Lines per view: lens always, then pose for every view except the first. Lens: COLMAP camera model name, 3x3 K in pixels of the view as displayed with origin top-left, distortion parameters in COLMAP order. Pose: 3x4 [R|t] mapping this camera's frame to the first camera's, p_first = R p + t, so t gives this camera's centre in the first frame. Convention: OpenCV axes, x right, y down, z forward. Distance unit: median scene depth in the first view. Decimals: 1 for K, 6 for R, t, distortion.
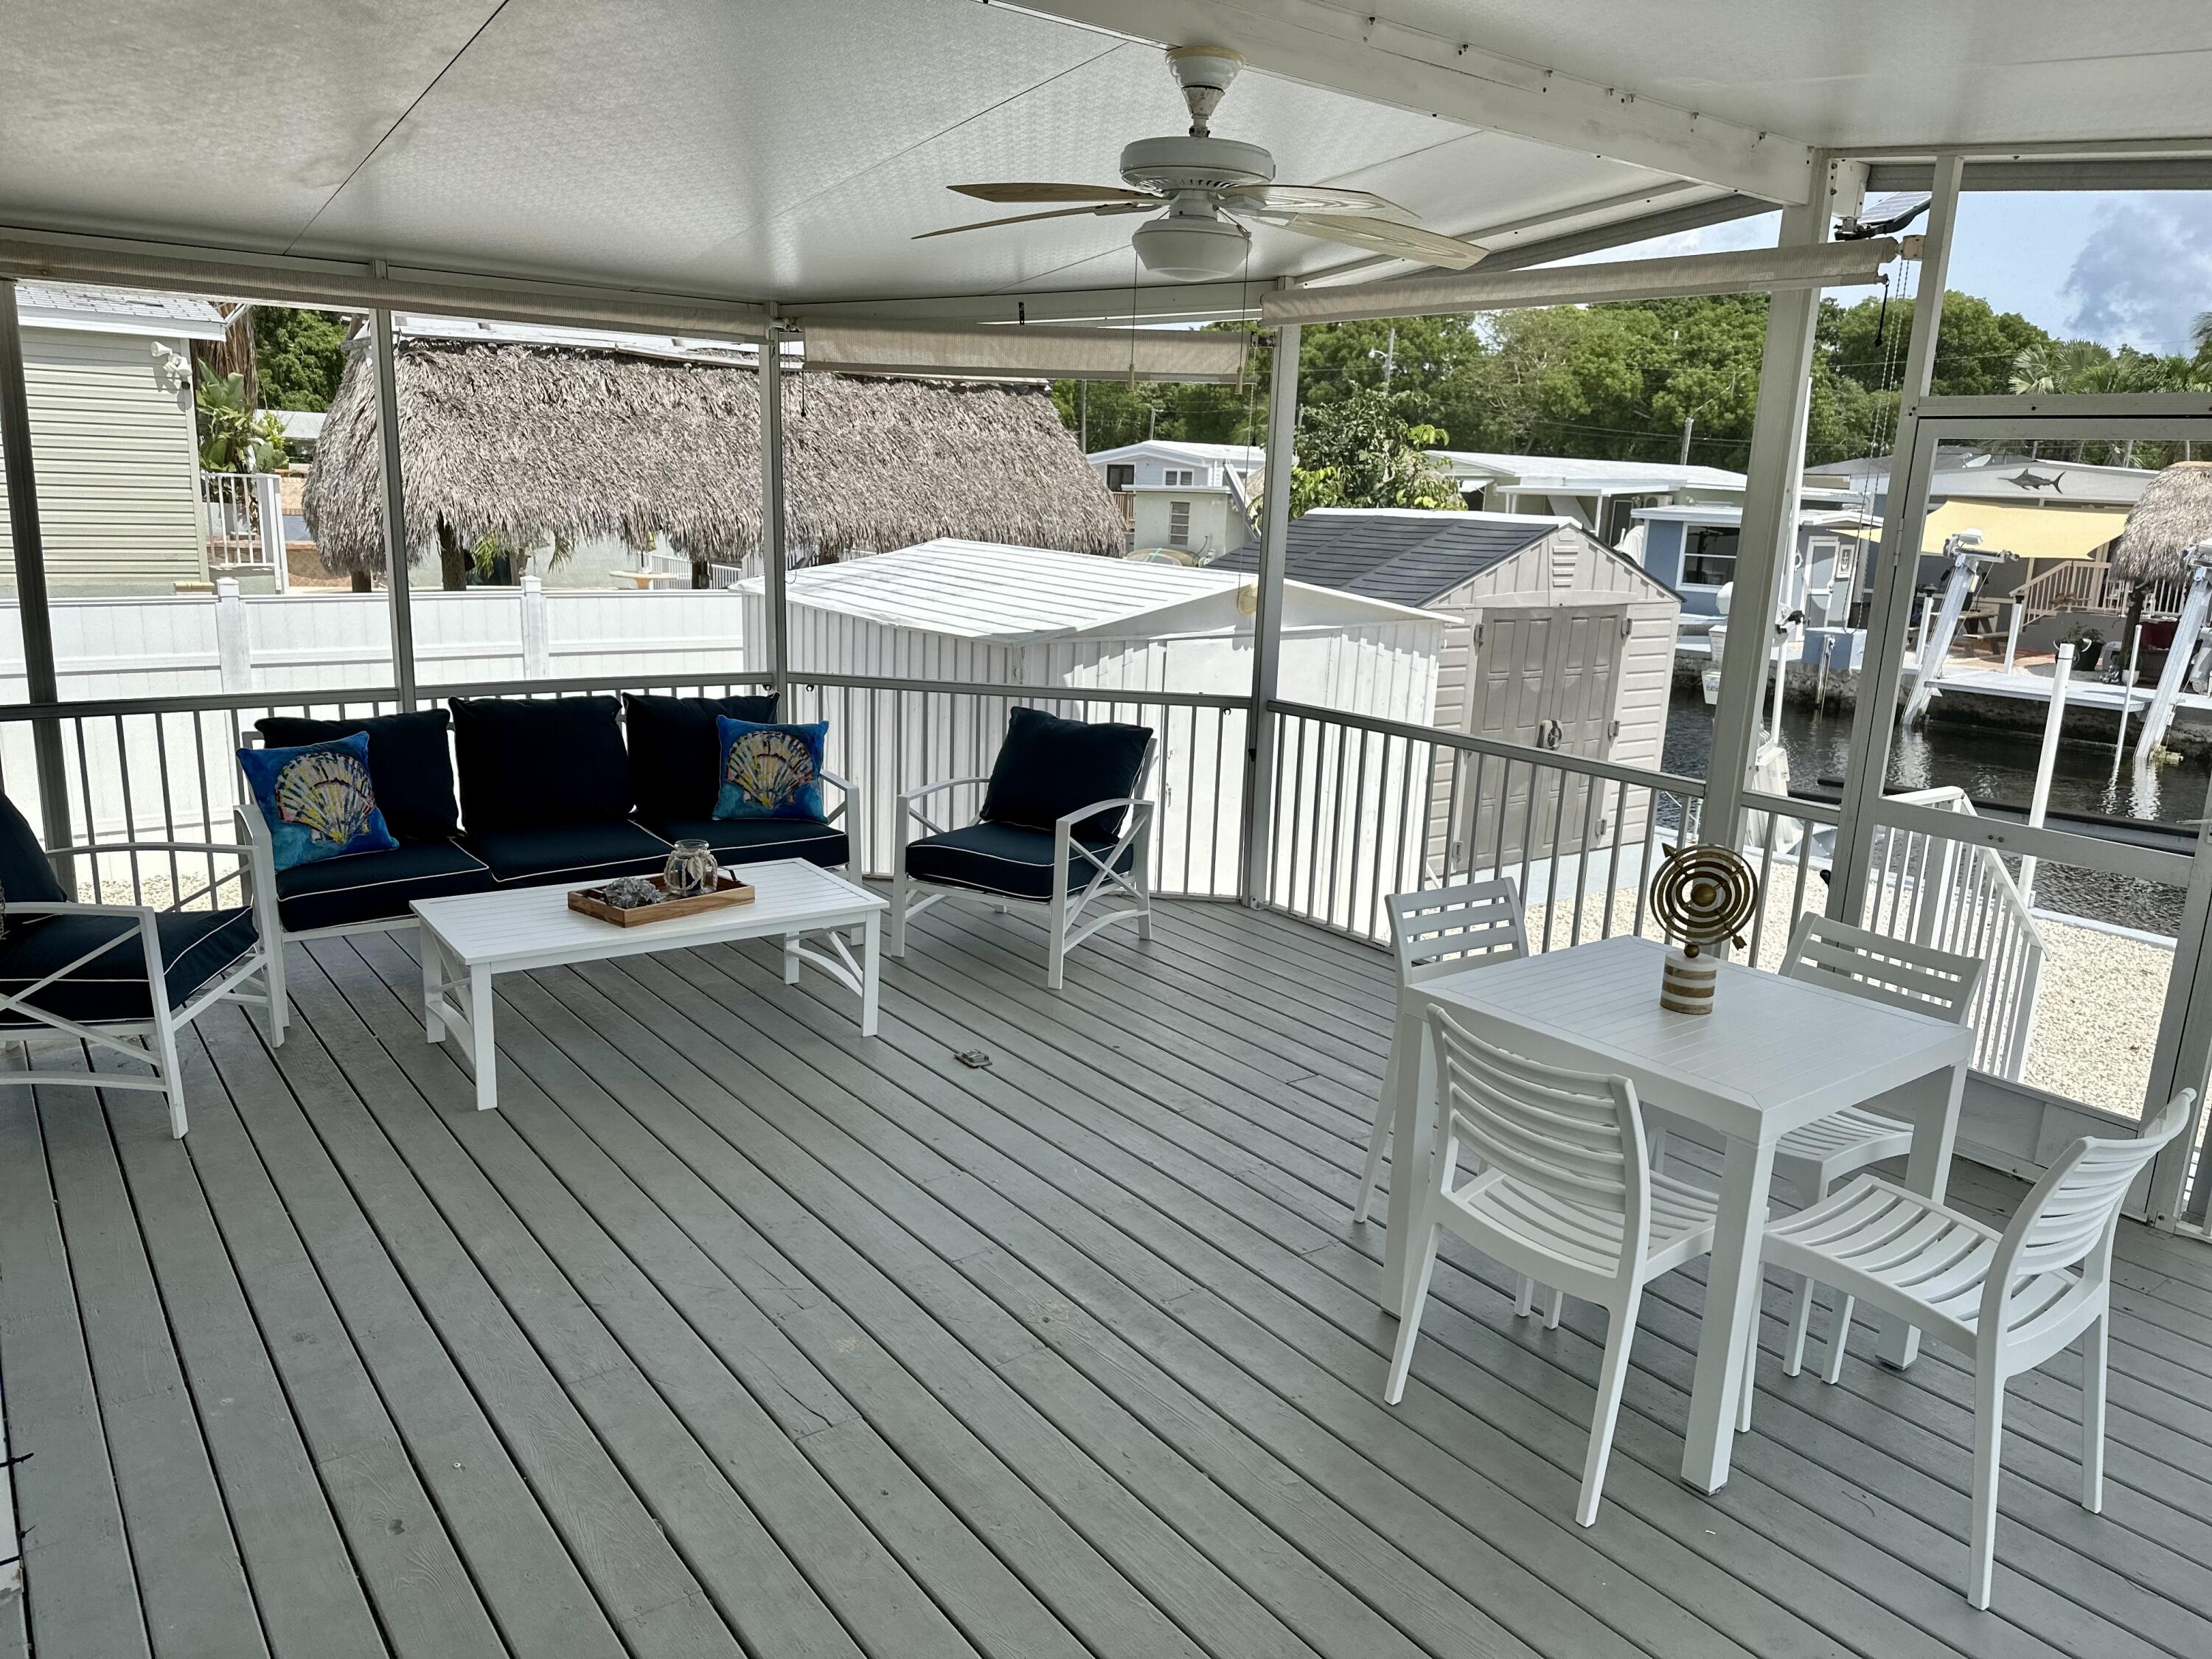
lens RADIAL K [[1534.5, 0, 1076.2], [0, 1534.5, 826.3], [0, 0, 1]] dist [0.003821, -0.021816]
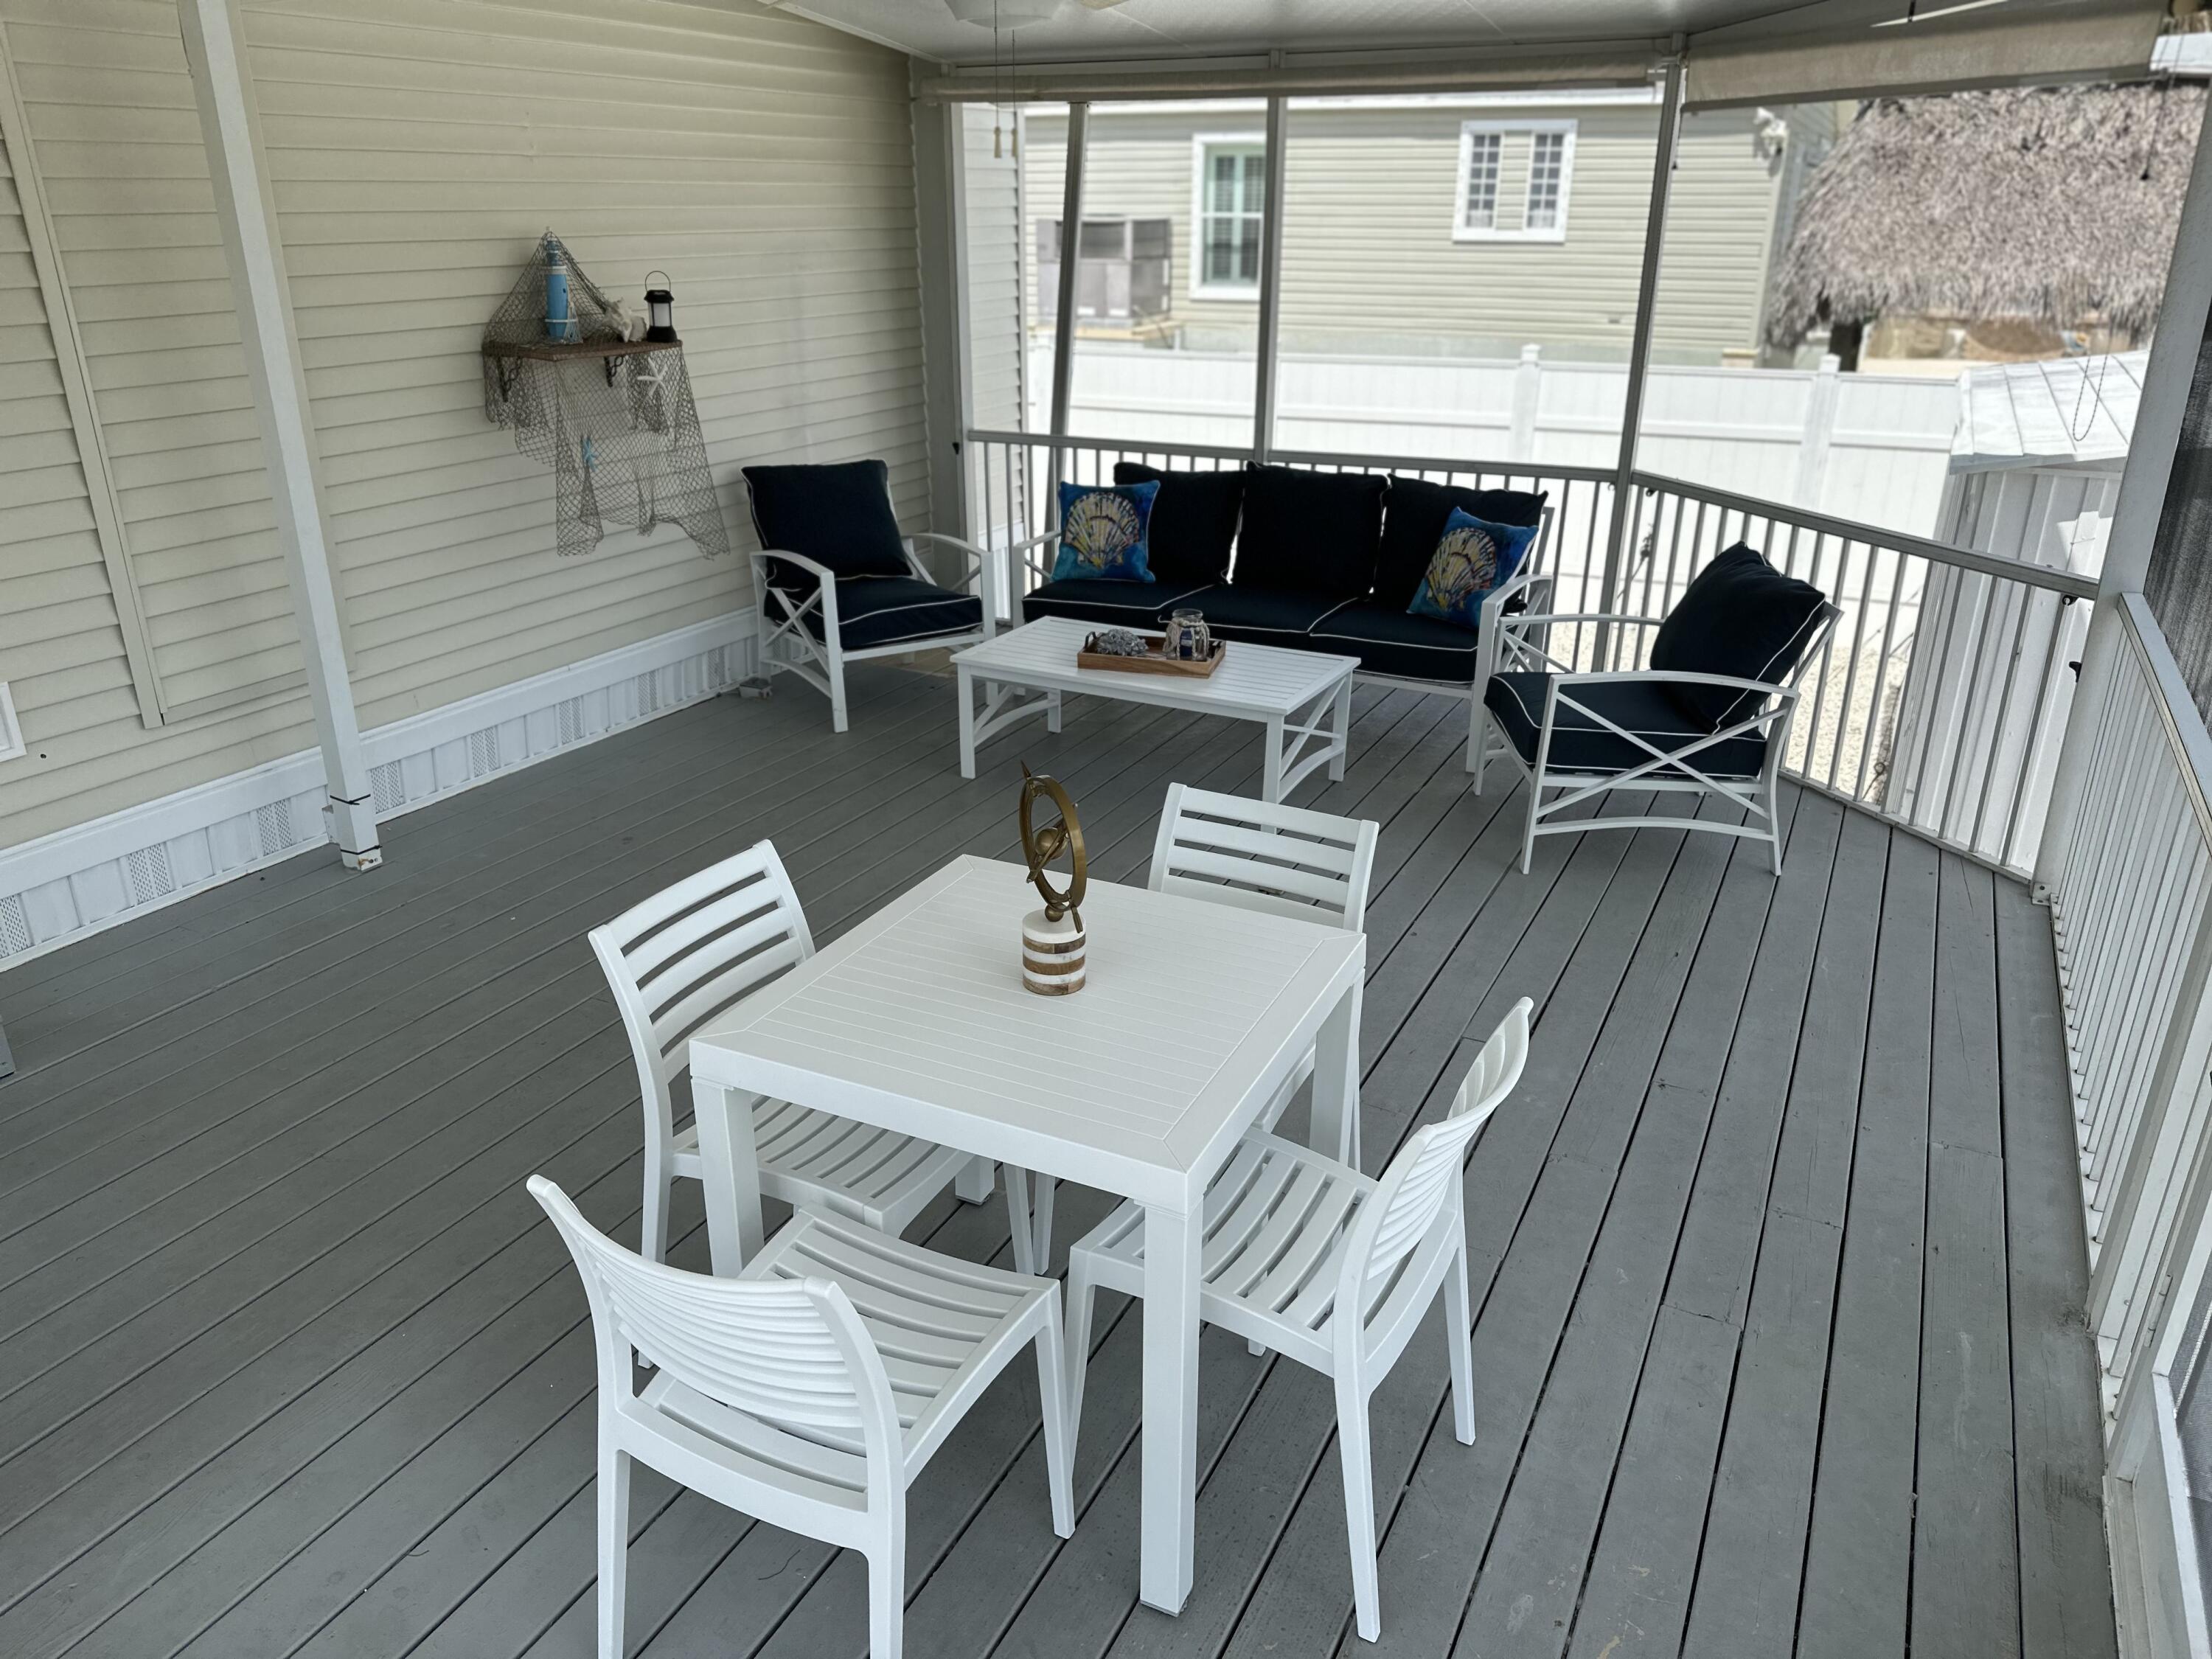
lens RADIAL K [[1547.4, 0, 1101.3], [0, 1547.4, 843.1], [0, 0, 1]] dist [0.101349, -0.171571]
pose [[0.437399, 0.296245, -0.849070, 0.567130], [-0.175633, 0.954140, 0.242427, -0.071141], [0.881950, 0.043087, 0.469370, 0.381556]]
